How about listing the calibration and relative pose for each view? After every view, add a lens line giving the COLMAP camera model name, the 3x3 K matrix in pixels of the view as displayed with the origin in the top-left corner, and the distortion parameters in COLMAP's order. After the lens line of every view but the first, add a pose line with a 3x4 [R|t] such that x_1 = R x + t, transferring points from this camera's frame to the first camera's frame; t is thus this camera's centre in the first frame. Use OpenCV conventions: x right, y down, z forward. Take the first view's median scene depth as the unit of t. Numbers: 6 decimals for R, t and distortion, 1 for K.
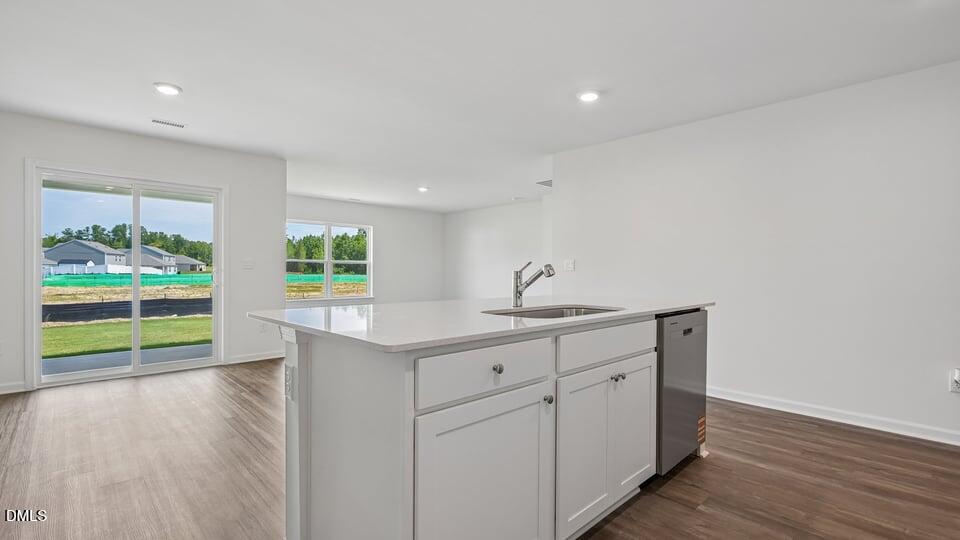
lens RADIAL K [[433.4, 0, 480.0], [0, 433.4, 270.0], [0, 0, 1]] dist [-0.000662, 0.000226]
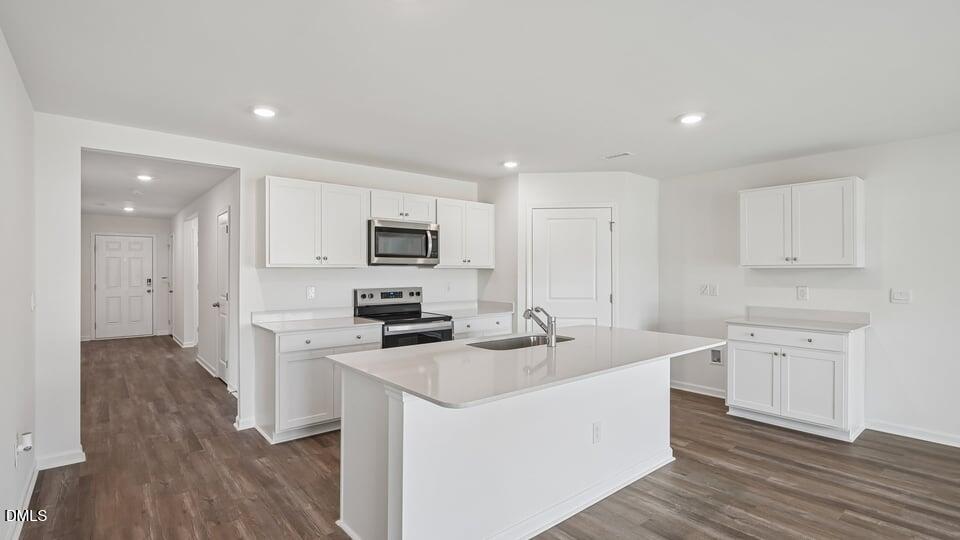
lens RADIAL K [[454.8, 0, 480.0], [0, 454.8, 270.0], [0, 0, 1]] dist [-0.000069, 0.000128]
pose [[-0.997617, -0.007778, 0.068555, 0.048707], [-0.007821, 0.999969, -0.000371, -0.029759], [-0.068550, -0.000906, -0.997647, 0.551316]]
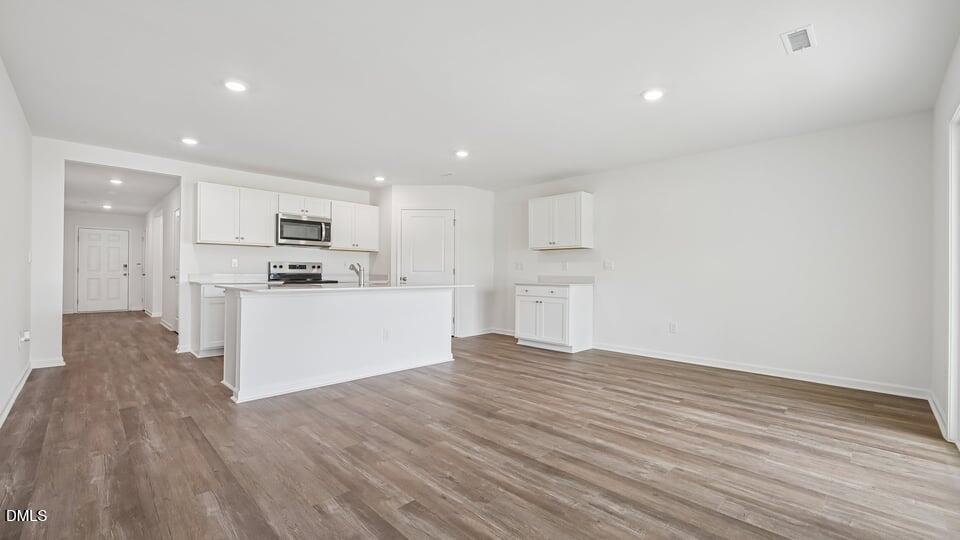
lens RADIAL K [[397.6, 0, 480.0], [0, 397.6, 270.0], [0, 0, 1]] dist [-0.000283, -0.000127]
pose [[-0.999784, -0.014158, -0.015208, -0.107428], [-0.014030, 0.999866, -0.008437, 0.006044], [0.015326, -0.008222, -0.999849, 0.701246]]
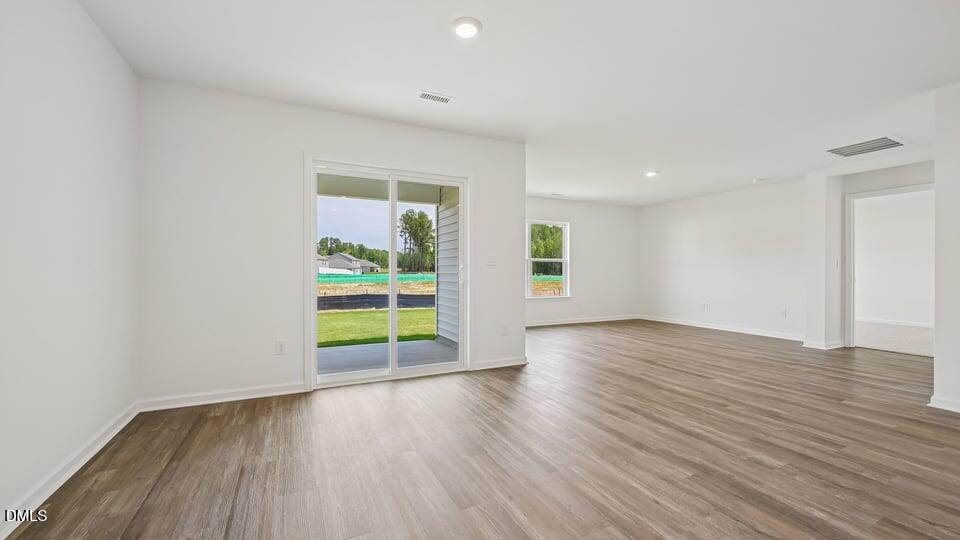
lens RADIAL K [[386.9, 0, 480.0], [0, 386.9, 270.0], [0, 0, 1]] dist [-0.000680, -0.000015]
pose [[0.952524, -0.003282, -0.304445, -0.176088], [0.002569, 0.999993, -0.002742, 0.005339], [0.304452, 0.001830, 0.952526, 0.126323]]
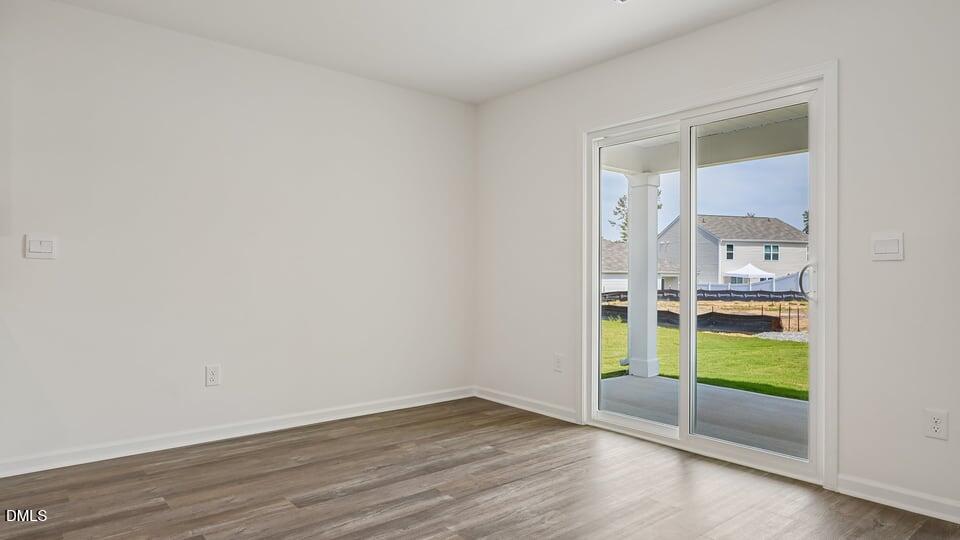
lens RADIAL K [[569.6, 0, 480.0], [0, 569.6, 270.0], [0, 0, 1]] dist [0.003702, 0.000740]
pose [[-0.080857, -0.011803, -0.996656, -0.004023], [-0.004361, 0.999924, -0.011488, 0.006988], [0.996716, 0.003417, -0.080902, 0.384578]]
